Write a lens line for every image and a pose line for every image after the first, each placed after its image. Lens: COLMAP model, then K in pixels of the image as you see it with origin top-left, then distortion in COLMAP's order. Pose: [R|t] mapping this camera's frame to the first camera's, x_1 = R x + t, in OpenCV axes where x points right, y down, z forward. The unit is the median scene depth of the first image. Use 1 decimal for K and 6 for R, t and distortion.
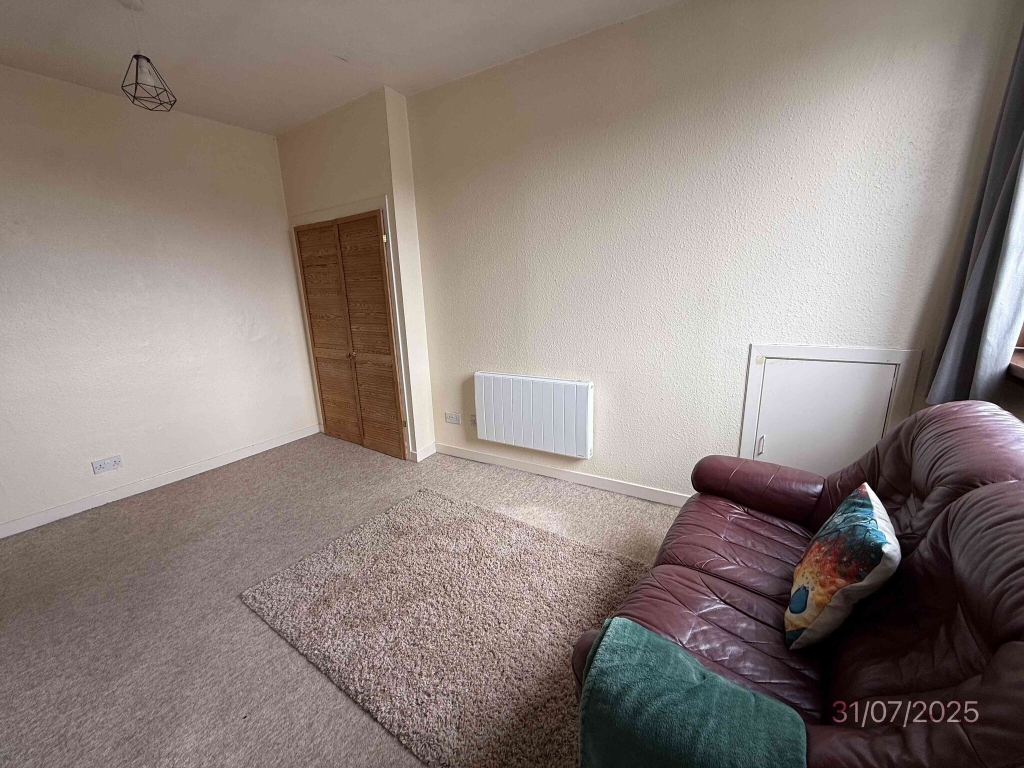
lens RADIAL K [[403.4, 0, 512.0], [0, 403.4, 384.0], [0, 0, 1]] dist [0.000699, -0.000273]
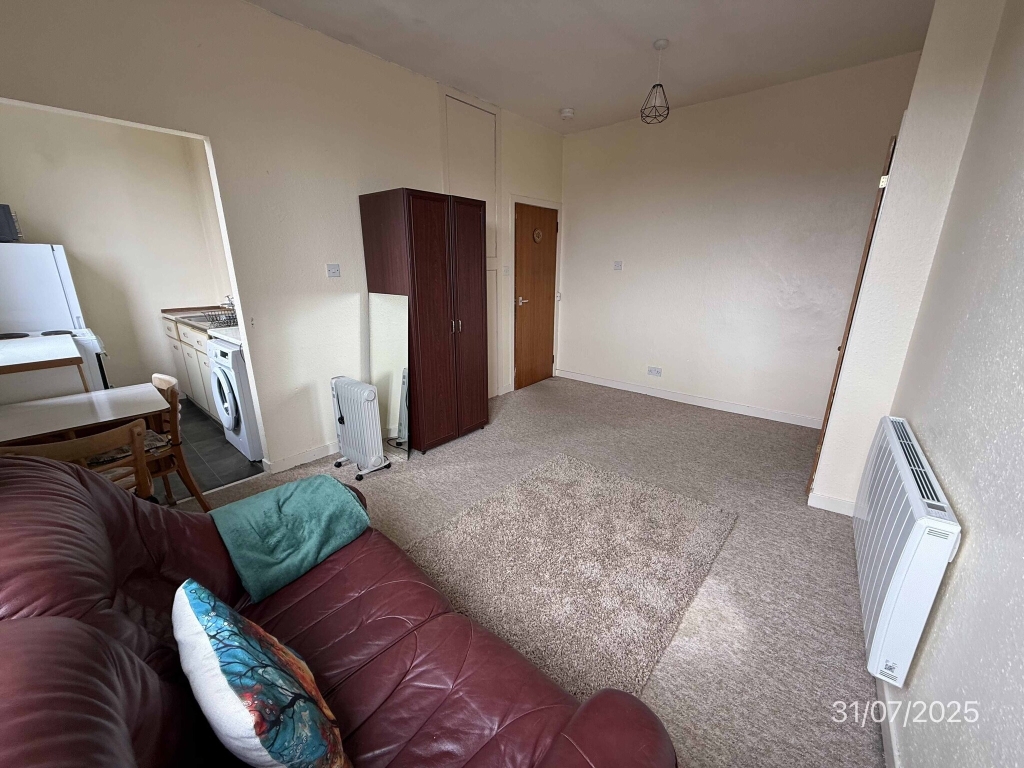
lens RADIAL K [[403.6, 0, 513.1], [0, 403.6, 382.4], [0, 0, 1]] dist [0.000828, -0.000002]
pose [[-0.103633, 0.313517, -0.943911, 0.438891], [-0.232111, 0.915193, 0.329463, -0.121981], [0.967153, 0.253235, -0.022073, 0.458956]]
